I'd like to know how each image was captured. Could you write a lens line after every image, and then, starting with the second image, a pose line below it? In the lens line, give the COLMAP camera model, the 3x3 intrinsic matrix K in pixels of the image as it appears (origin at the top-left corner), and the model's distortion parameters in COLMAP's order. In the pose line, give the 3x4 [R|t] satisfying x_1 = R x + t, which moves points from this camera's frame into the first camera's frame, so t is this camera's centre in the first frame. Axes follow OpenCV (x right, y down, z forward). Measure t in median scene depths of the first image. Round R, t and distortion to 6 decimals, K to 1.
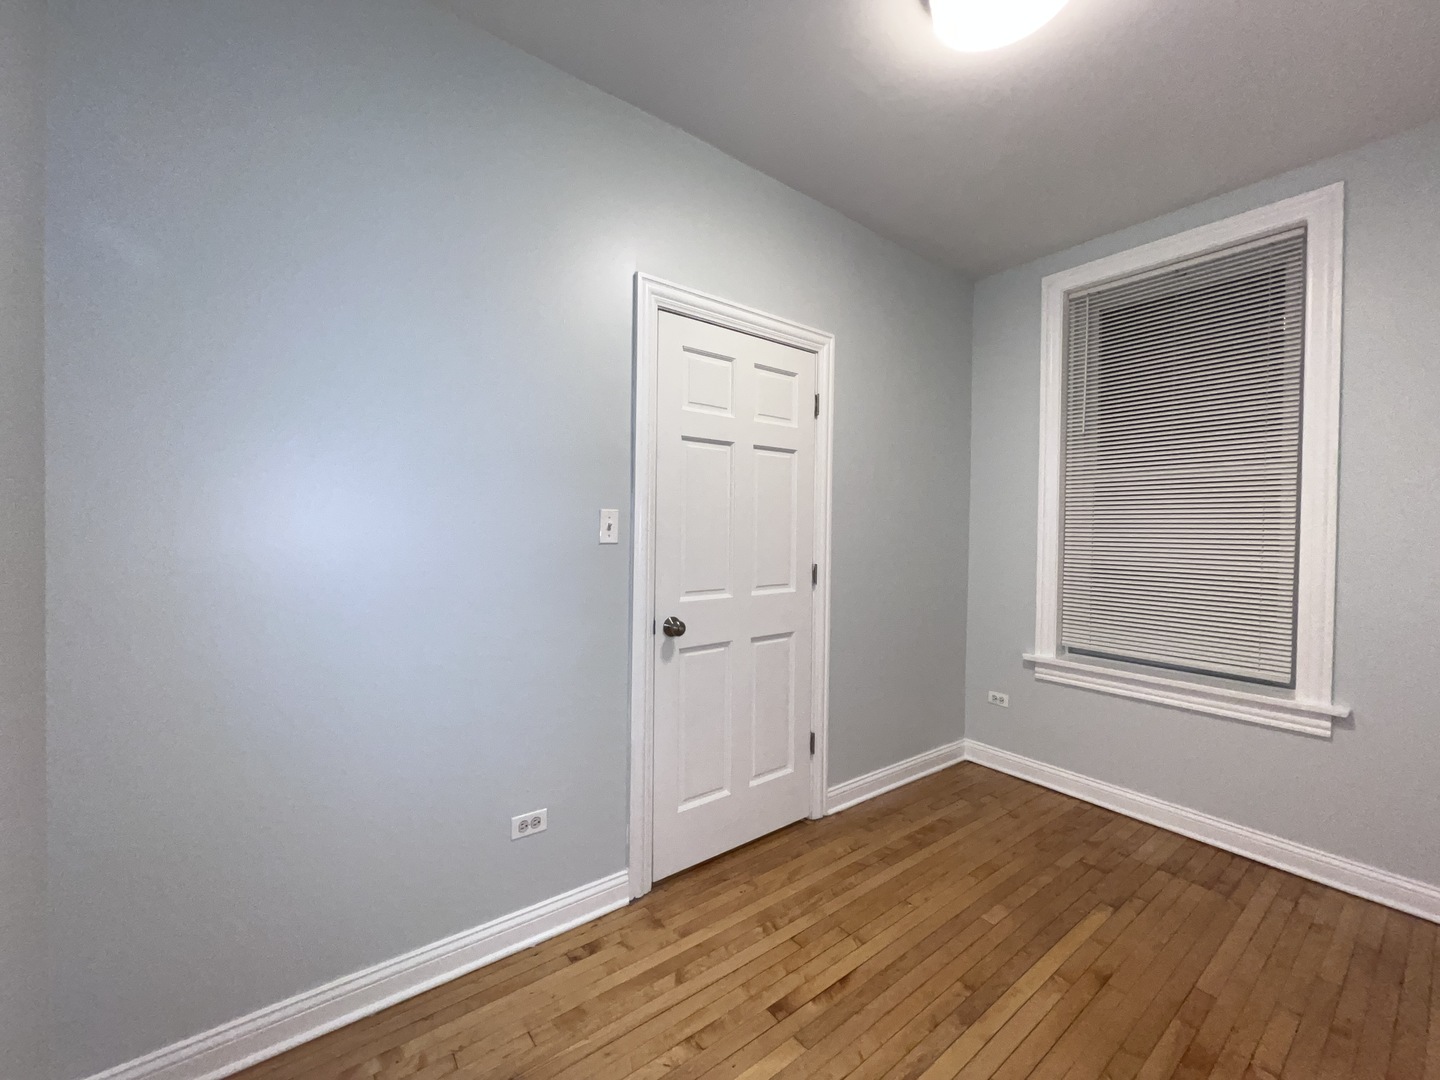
lens RADIAL K [[577.4, 0, 716.8], [0, 577.4, 533.7], [0, 0, 1]] dist [-0.003571, 0.000467]
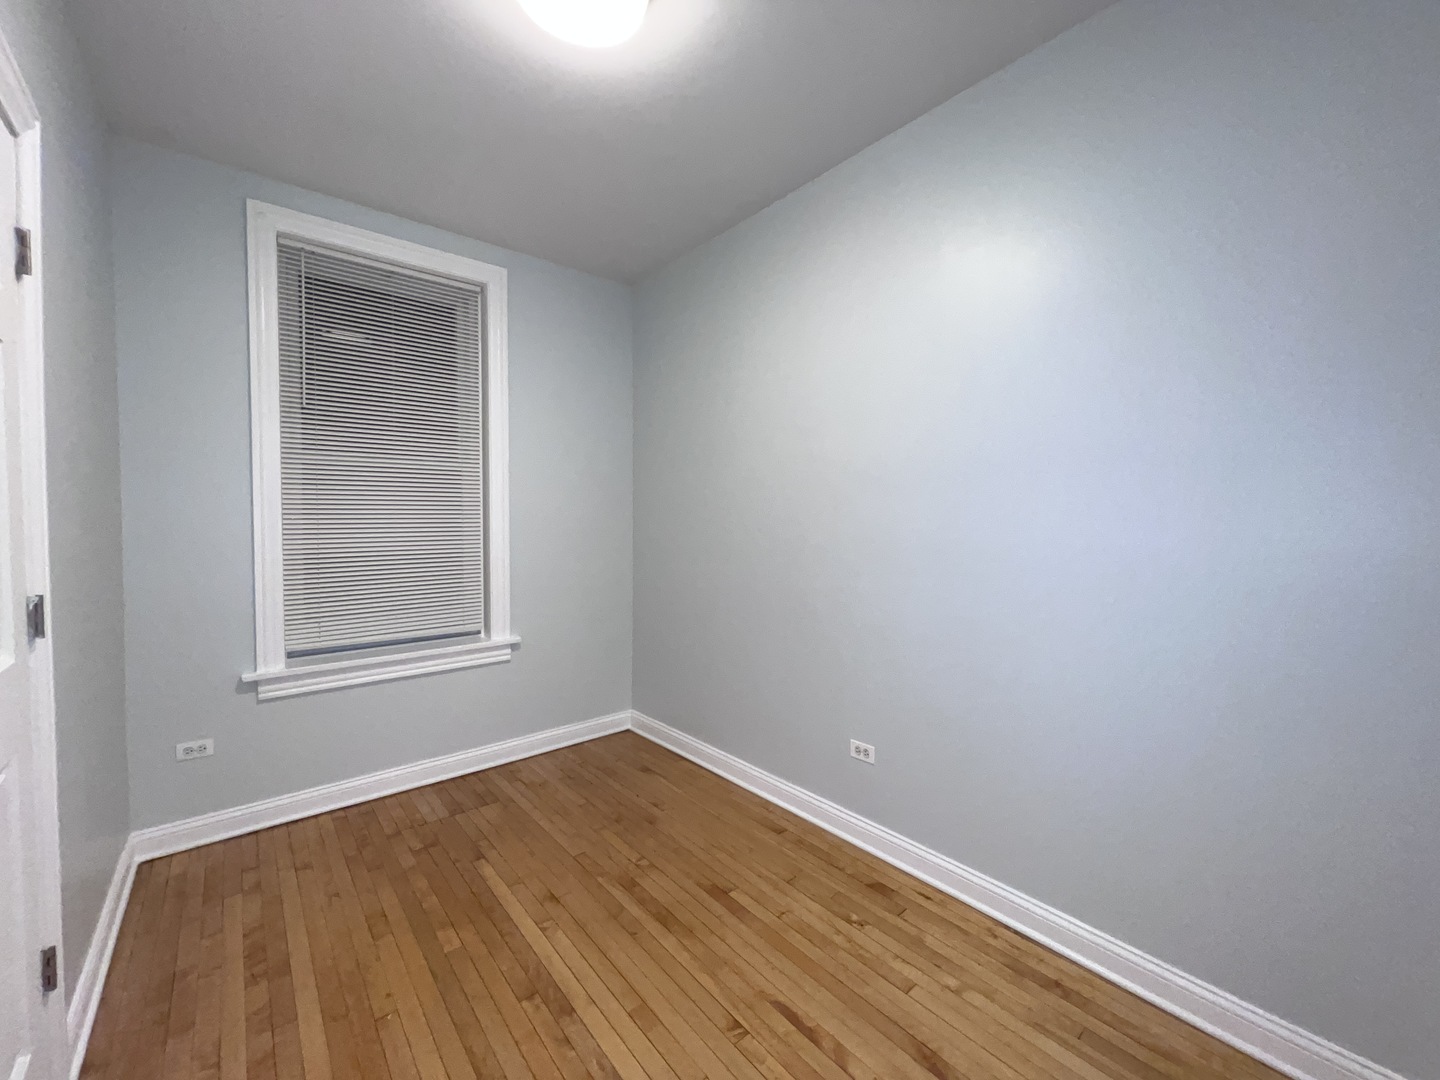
lens RADIAL K [[577.1, 0, 717.6], [0, 577.1, 533.5], [0, 0, 1]] dist [-0.002953, 0.000474]
pose [[-0.053854, -0.040098, 0.997743, -0.332943], [0.010641, 0.999114, 0.040728, -0.010550], [-0.998492, 0.012810, -0.053379, 0.484052]]
